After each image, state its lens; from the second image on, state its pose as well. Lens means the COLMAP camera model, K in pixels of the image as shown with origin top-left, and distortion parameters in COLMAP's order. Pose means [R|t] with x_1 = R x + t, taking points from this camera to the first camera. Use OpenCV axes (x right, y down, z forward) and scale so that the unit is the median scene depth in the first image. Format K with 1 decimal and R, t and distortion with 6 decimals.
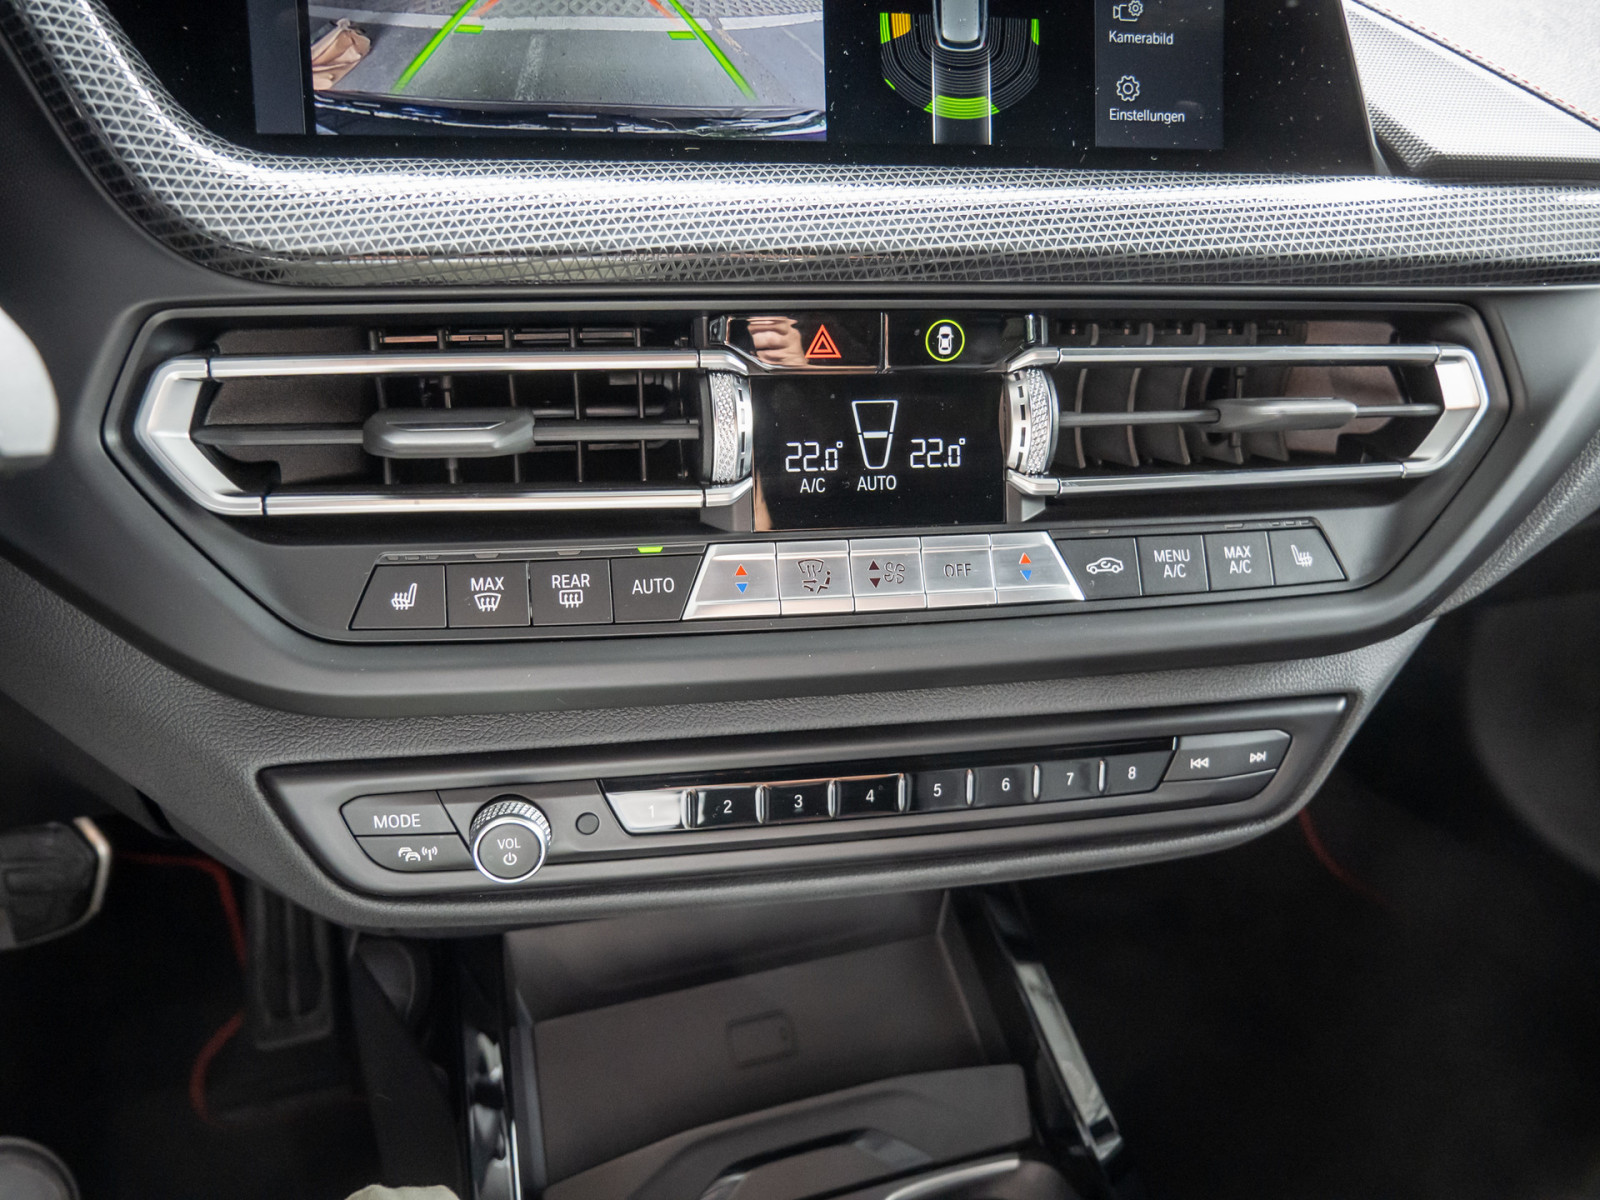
lens RADIAL K [[1294.1, 0, 800.0], [0, 1294.1, 600.0], [0, 0, 1]] dist [-0.027226, 0.009807]
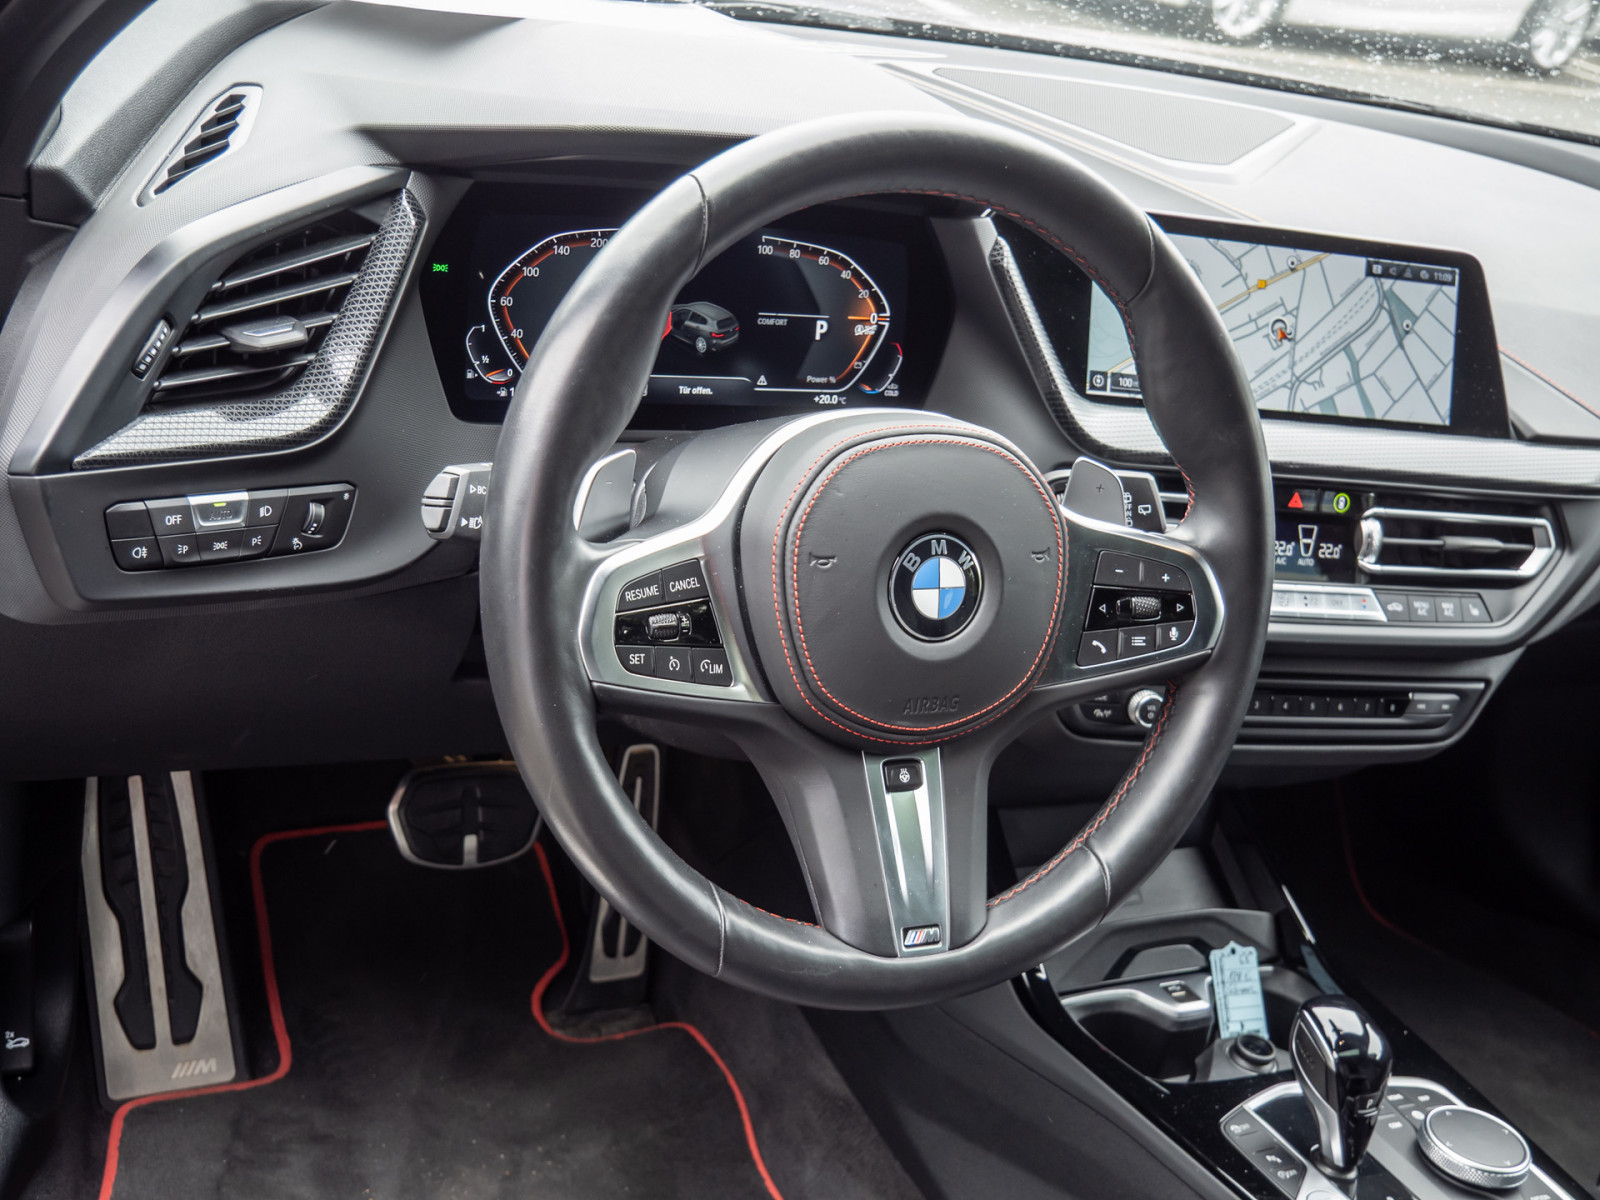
lens RADIAL K [[1866.7, 0, 801.5], [0, 1866.7, 645.0], [0, 0, 1]] dist [-0.023732, 0.075690]
pose [[0.985187, 0.069179, 0.156910, -1.325780], [-0.059286, 0.995998, -0.066881, 0.328406], [-0.160908, 0.056588, 0.985346, -2.087658]]
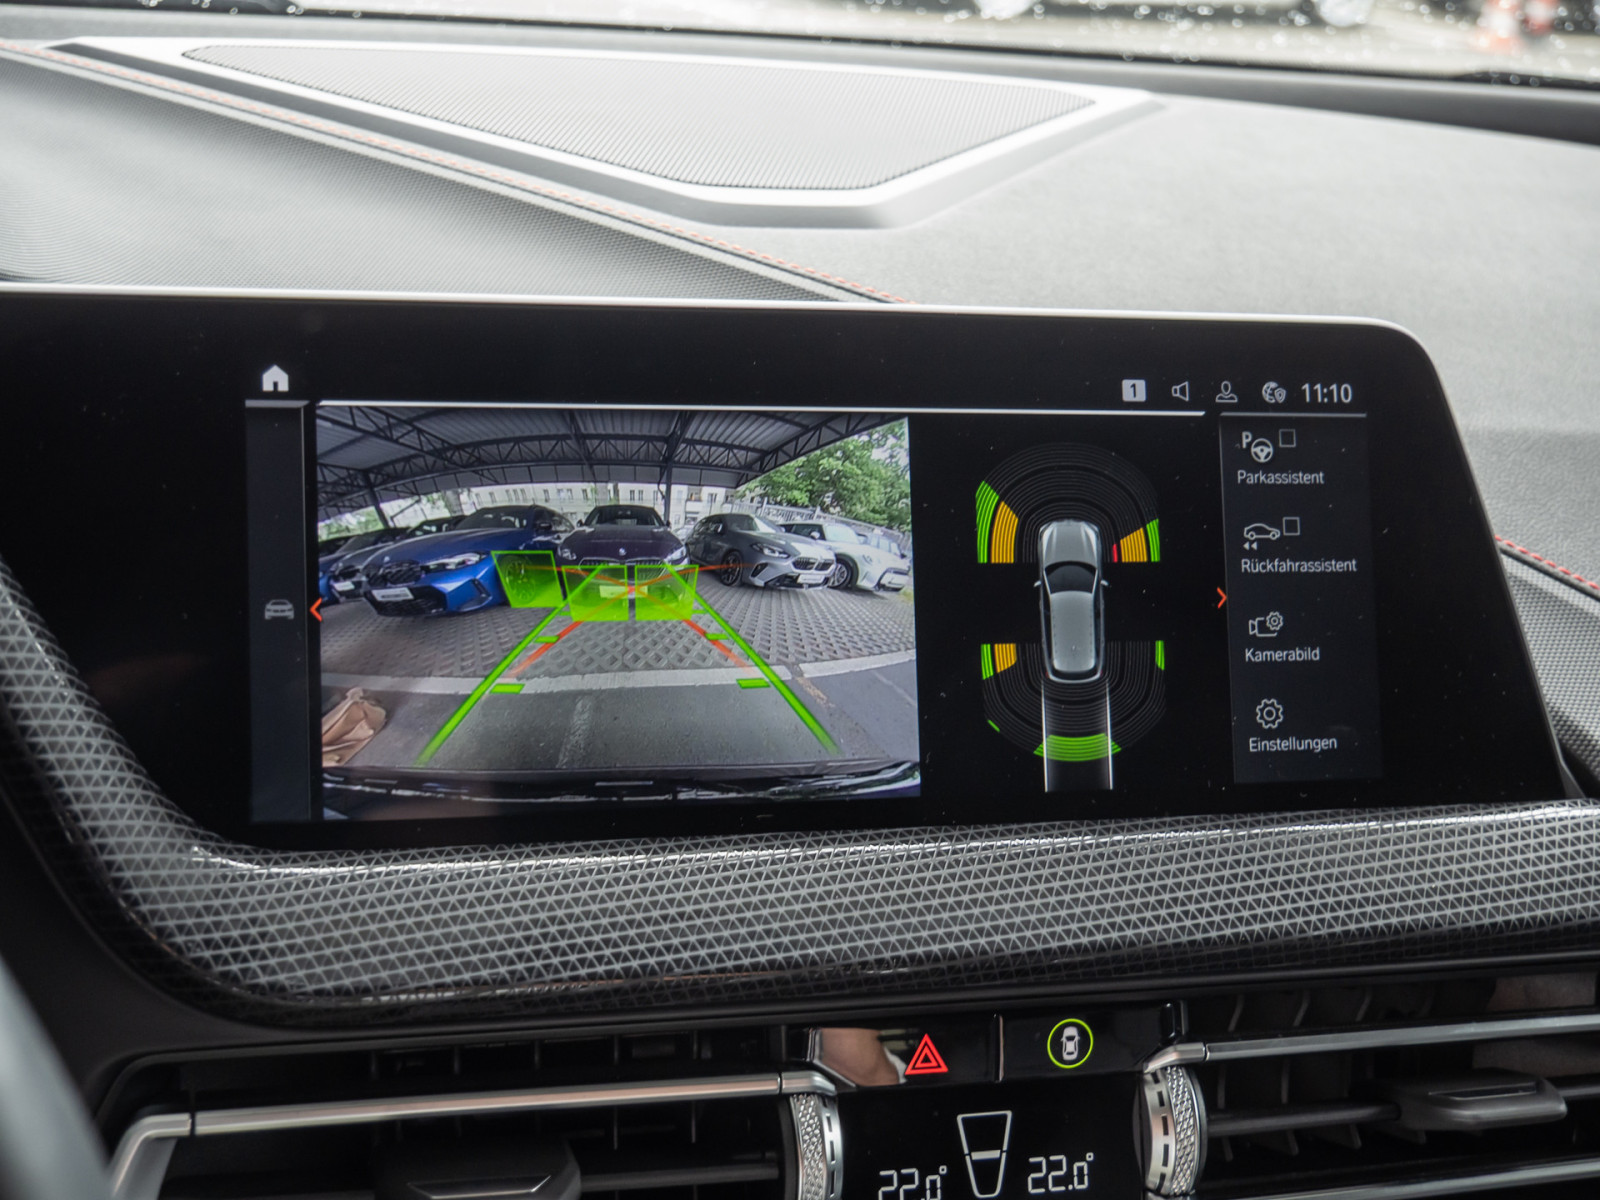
lens RADIAL K [[2089.6, 0, 800.0], [0, 2089.6, 600.0], [0, 0, 1]] dist [-0.005680, 0.099689]
pose [[0.997798, 0.003196, 0.066254, -0.146421], [0.008920, 0.983301, -0.181767, -0.233593], [-0.065728, 0.181958, 0.981107, -0.342767]]
